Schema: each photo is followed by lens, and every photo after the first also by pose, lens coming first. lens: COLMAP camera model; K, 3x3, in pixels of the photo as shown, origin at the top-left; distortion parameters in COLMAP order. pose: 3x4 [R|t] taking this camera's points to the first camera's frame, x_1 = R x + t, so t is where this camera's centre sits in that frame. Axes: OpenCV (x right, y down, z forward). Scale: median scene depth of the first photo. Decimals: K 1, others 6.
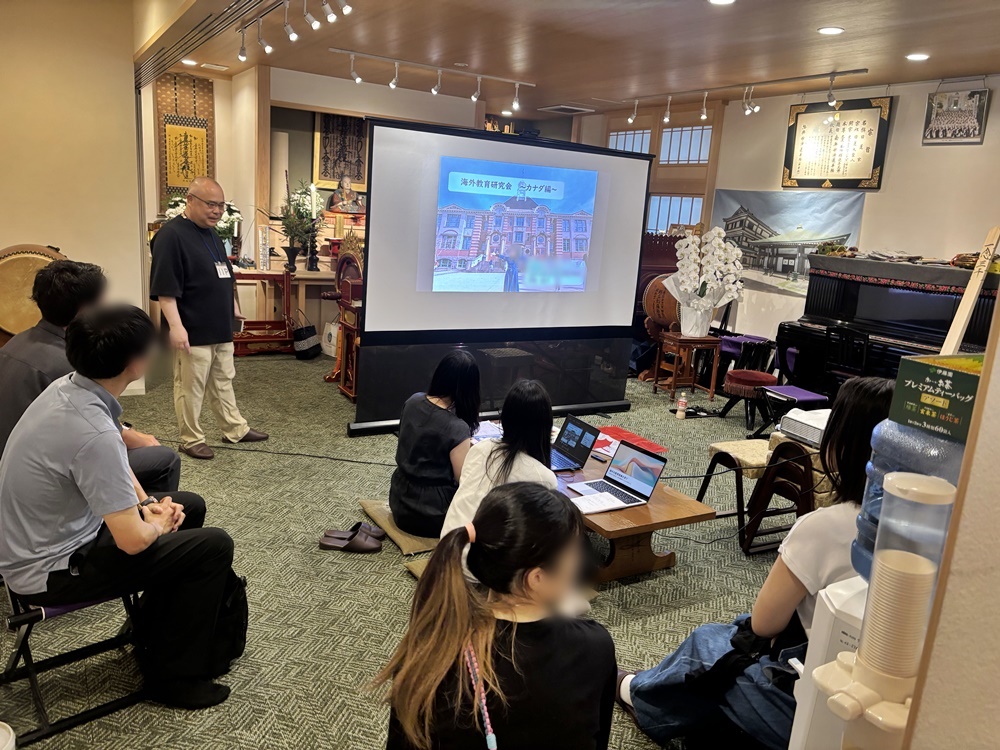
lens RADIAL K [[765.5, 0, 498.8], [0, 765.5, 377.5], [0, 0, 1]] dist [0.017561, -0.019834]
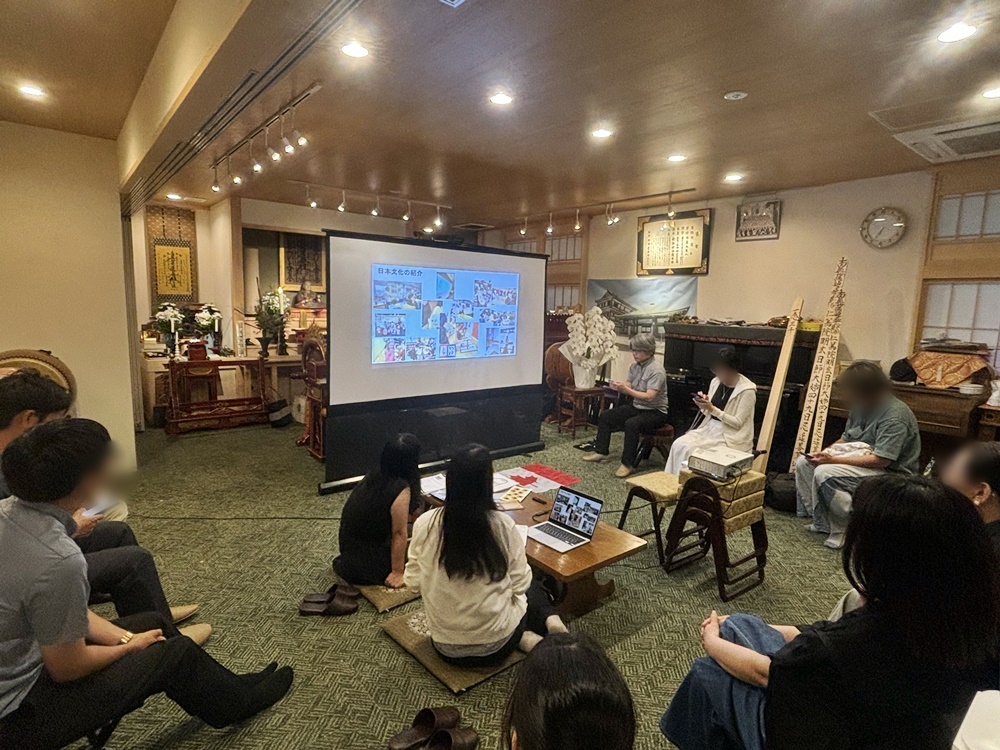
lens RADIAL K [[540.2, 0, 497.6], [0, 540.2, 374.9], [0, 0, 1]] dist [-0.002648, -0.007232]
pose [[0.988512, -0.062766, 0.137493, -0.023573], [0.073314, 0.994630, -0.073044, -0.021454], [-0.132171, 0.082285, 0.987806, 0.105559]]
